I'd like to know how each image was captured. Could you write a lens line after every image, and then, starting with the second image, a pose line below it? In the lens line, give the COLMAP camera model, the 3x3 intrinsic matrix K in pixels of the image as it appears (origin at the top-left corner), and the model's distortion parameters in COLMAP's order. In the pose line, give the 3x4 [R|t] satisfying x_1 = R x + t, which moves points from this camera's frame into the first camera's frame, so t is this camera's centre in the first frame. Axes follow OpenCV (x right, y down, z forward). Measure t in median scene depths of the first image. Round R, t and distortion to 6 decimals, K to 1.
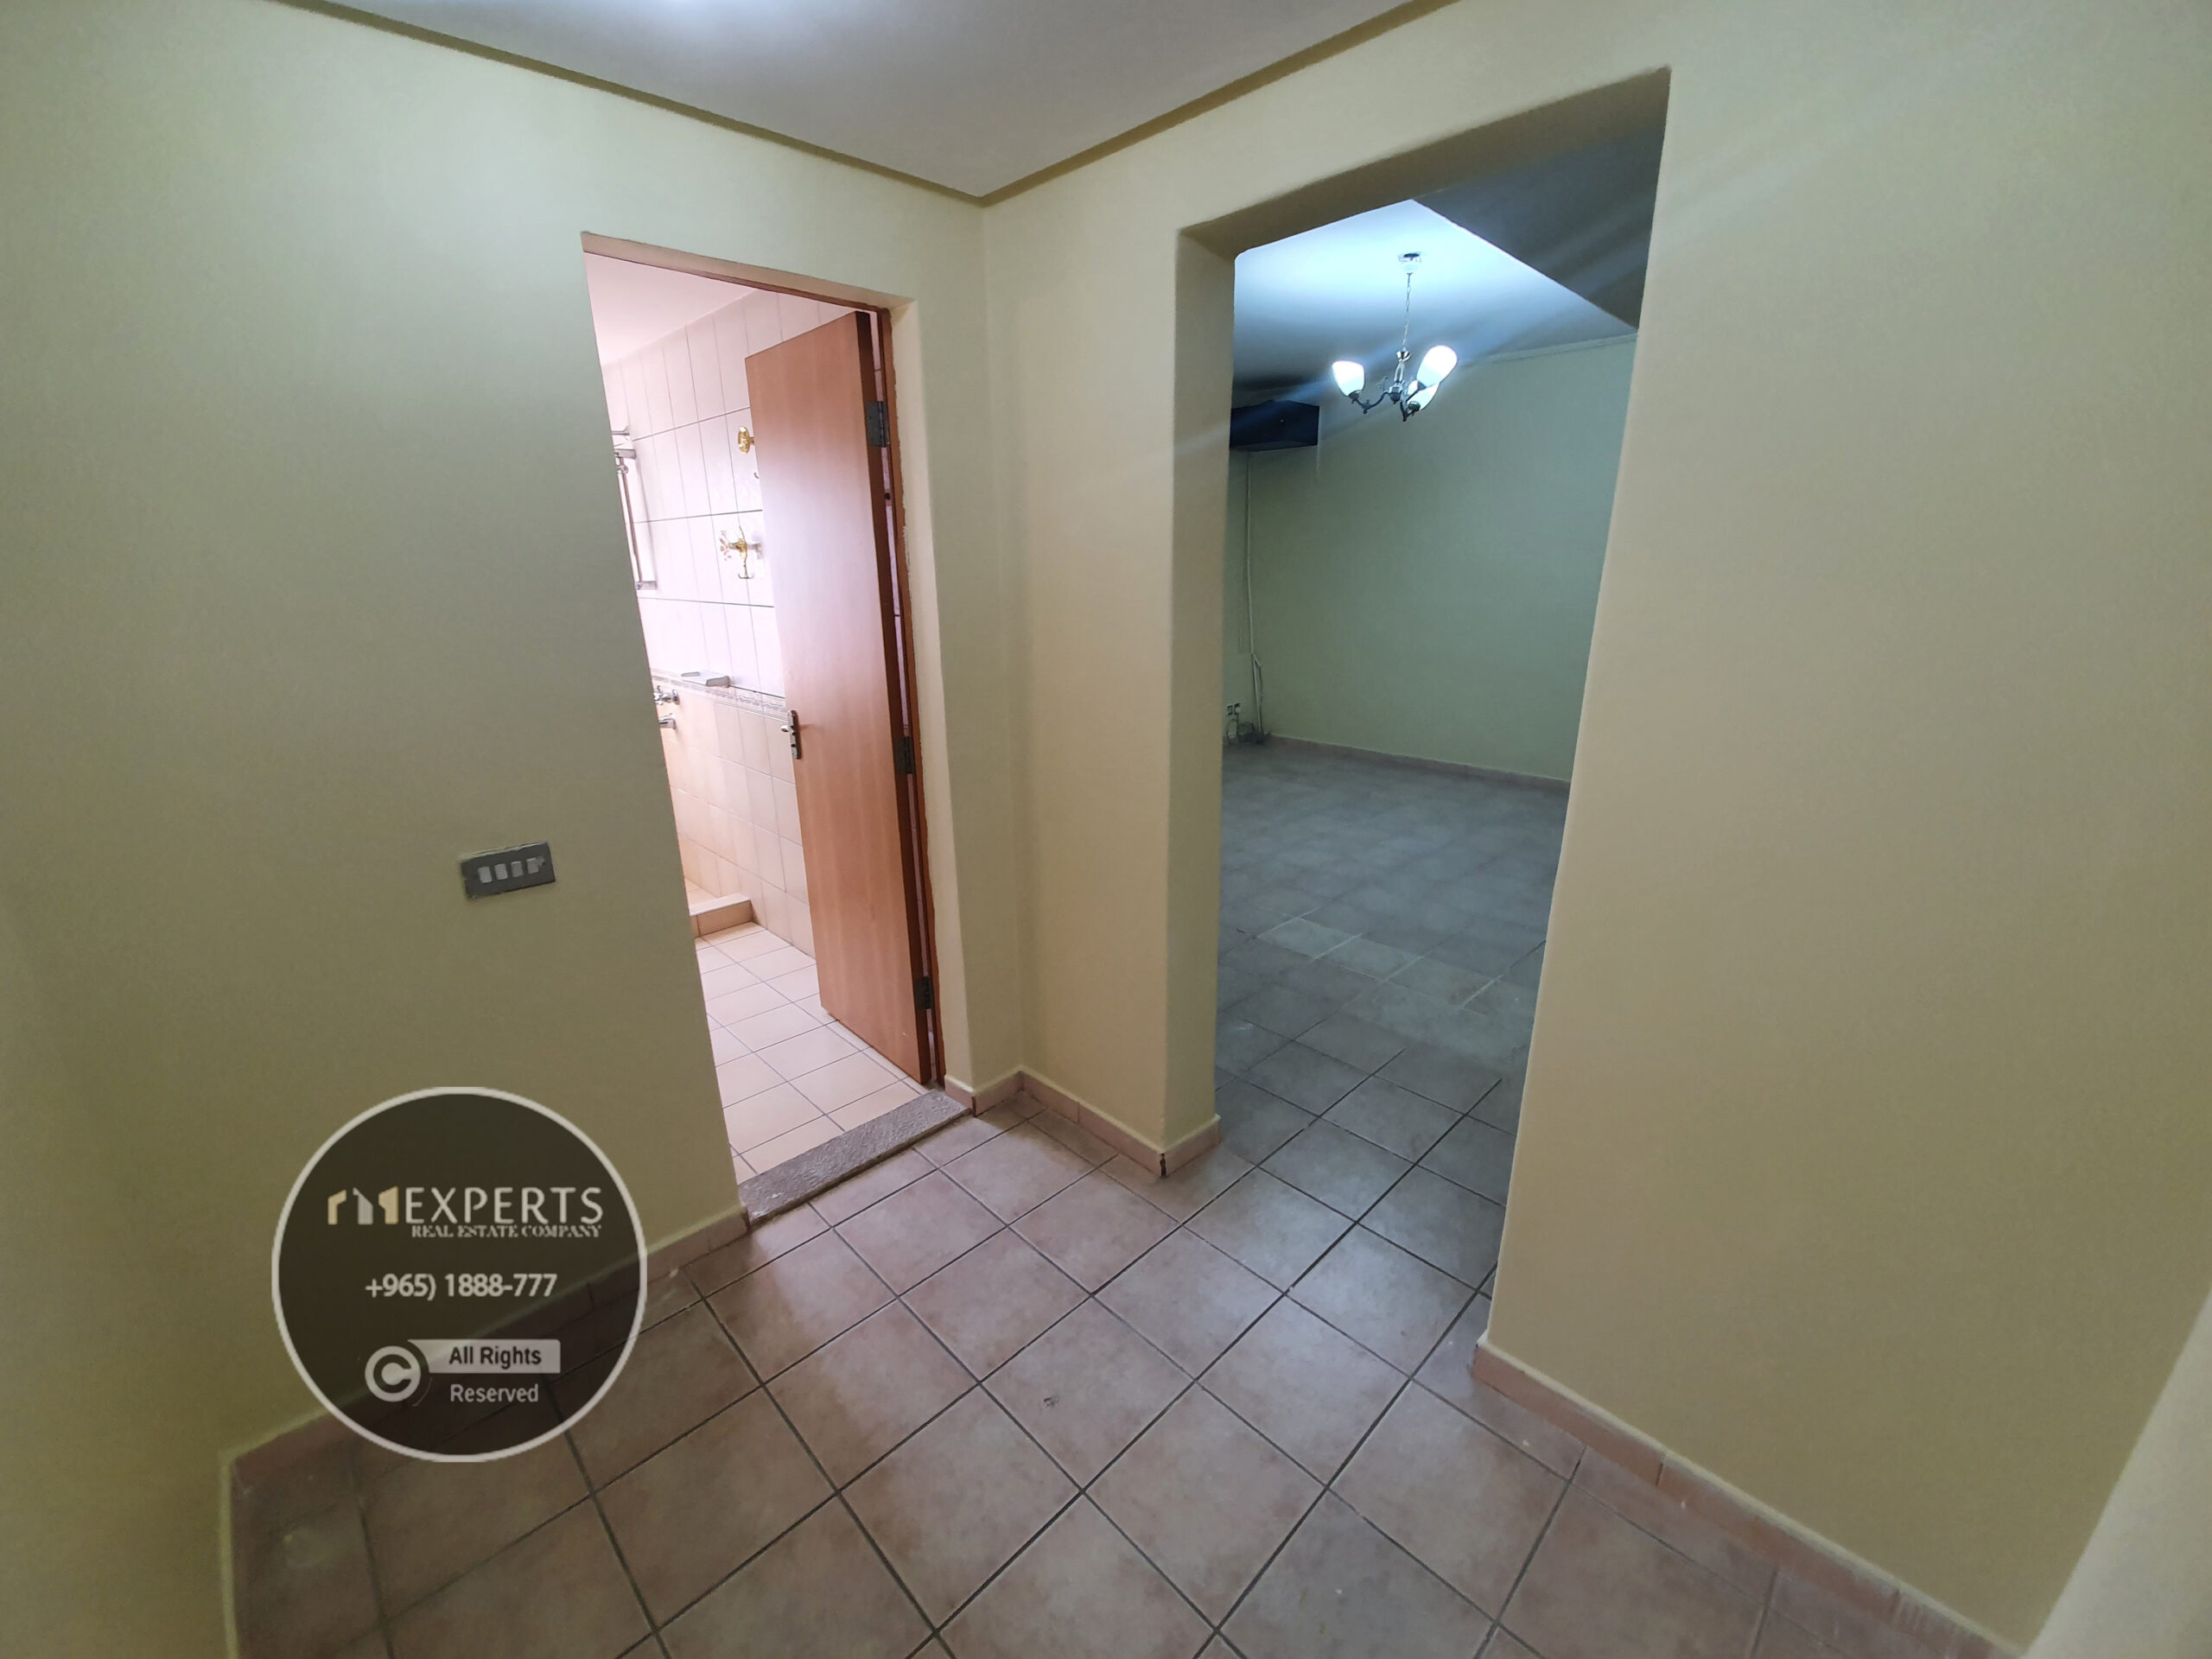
lens RADIAL K [[880.1, 0, 1121.9], [0, 880.1, 837.9], [0, 0, 1]] dist [-0.000905, -0.001670]
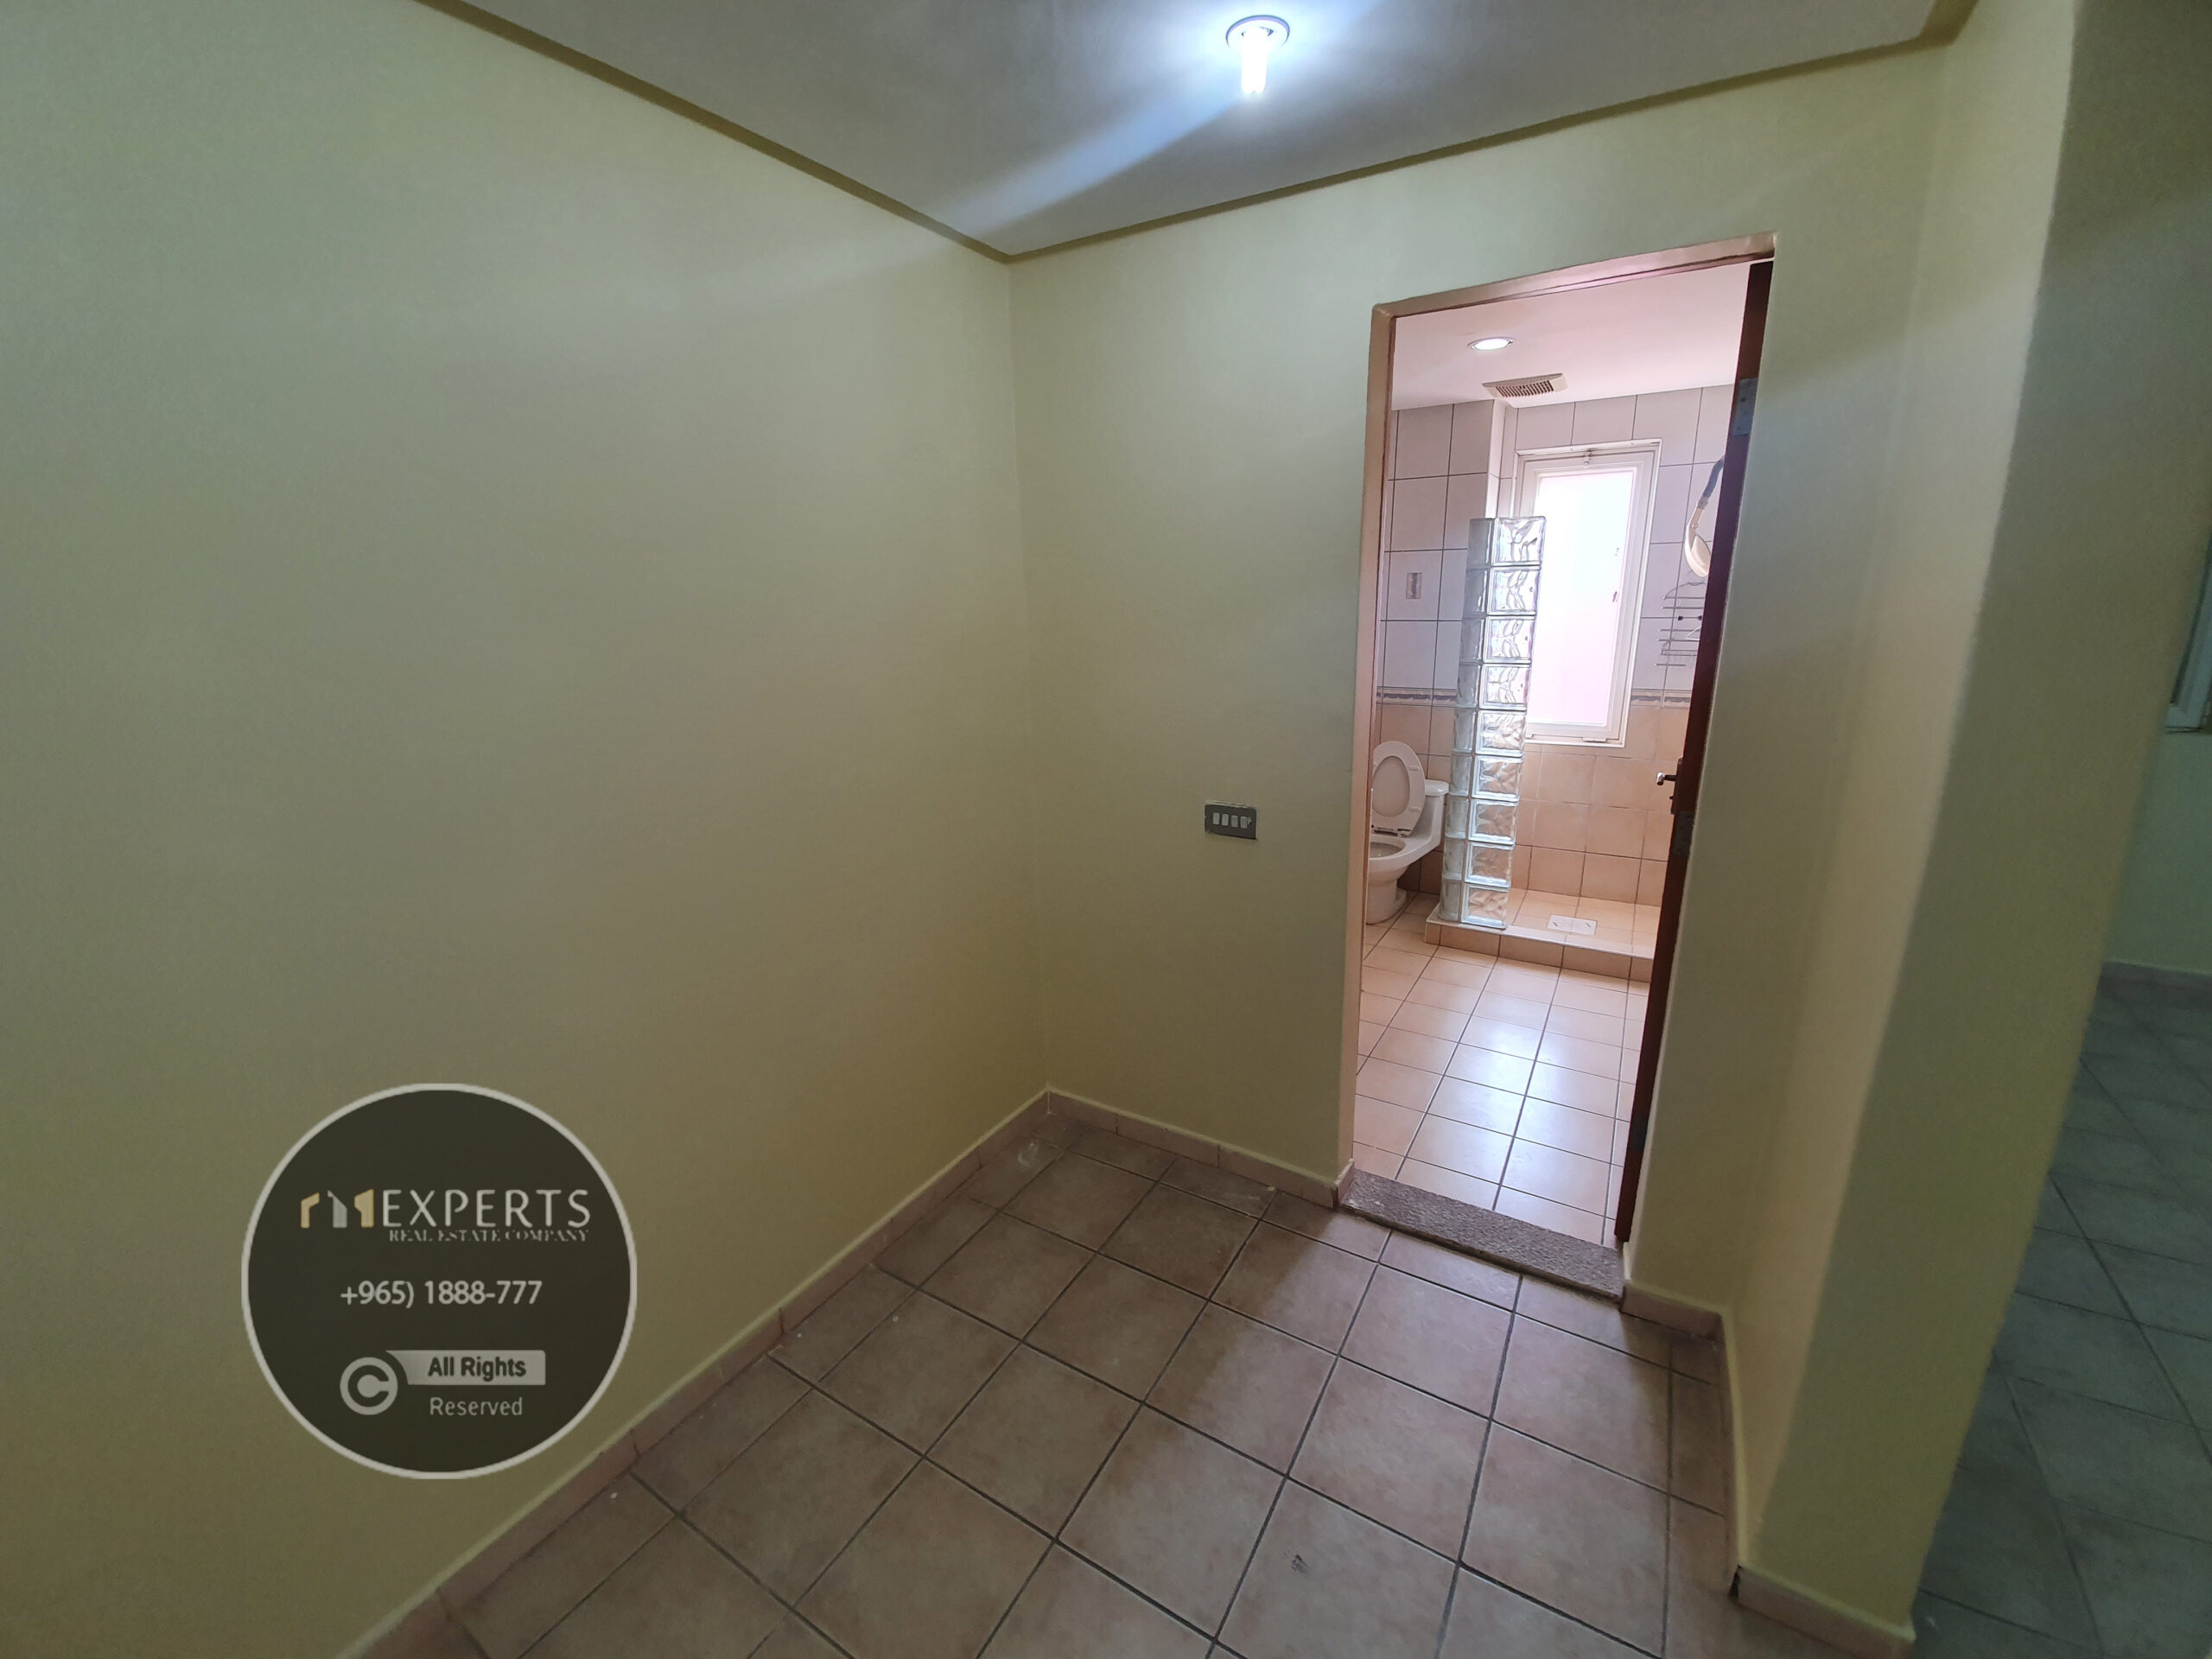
lens RADIAL K [[880.1, 0, 1130.3], [0, 880.1, 832.6], [0, 0, 1]] dist [-0.000905, -0.001670]
pose [[0.258431, 0.272240, -0.926876, 0.432093], [-0.280581, 0.939261, 0.197646, -0.142933], [0.924385, 0.208986, 0.319119, 0.376560]]
